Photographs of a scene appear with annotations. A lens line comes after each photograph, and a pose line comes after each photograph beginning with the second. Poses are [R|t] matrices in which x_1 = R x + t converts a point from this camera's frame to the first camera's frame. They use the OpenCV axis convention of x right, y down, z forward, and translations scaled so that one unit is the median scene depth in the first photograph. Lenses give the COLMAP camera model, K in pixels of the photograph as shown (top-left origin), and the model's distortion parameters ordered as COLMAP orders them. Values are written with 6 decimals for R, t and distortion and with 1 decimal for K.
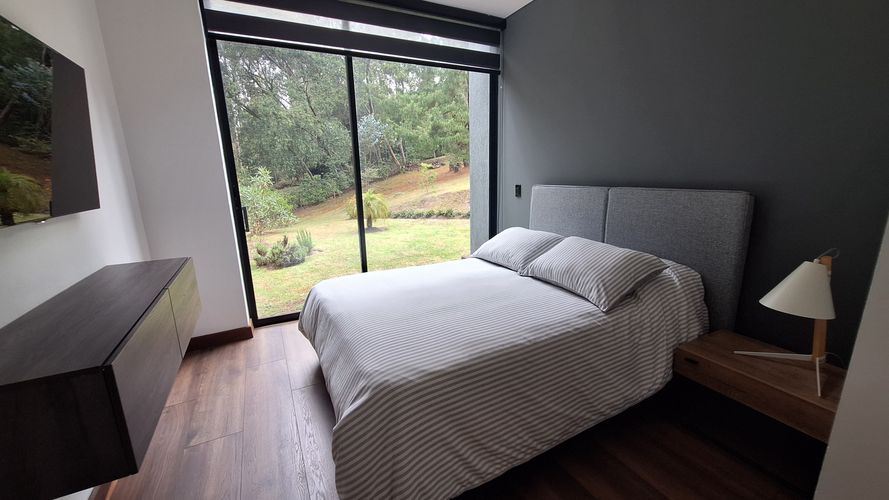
lens RADIAL K [[350.2, 0, 448.8], [0, 350.2, 253.7], [0, 0, 1]] dist [-0.002156, -0.000114]
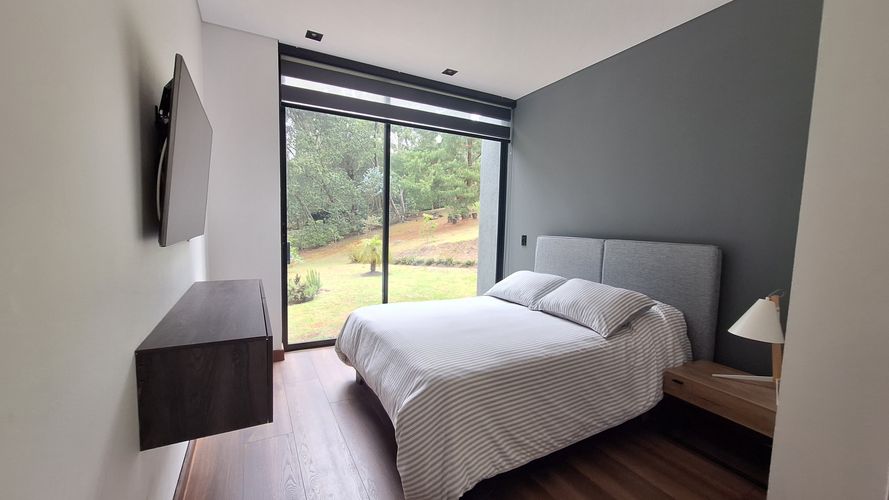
lens RADIAL K [[350.2, 0, 448.8], [0, 350.2, 253.7], [0, 0, 1]] dist [-0.002156, -0.000114]
pose [[0.998851, 0.044352, 0.018157, -0.099875], [-0.041286, 0.988731, -0.143900, 0.056661], [-0.024335, 0.142985, 0.989426, -0.173247]]
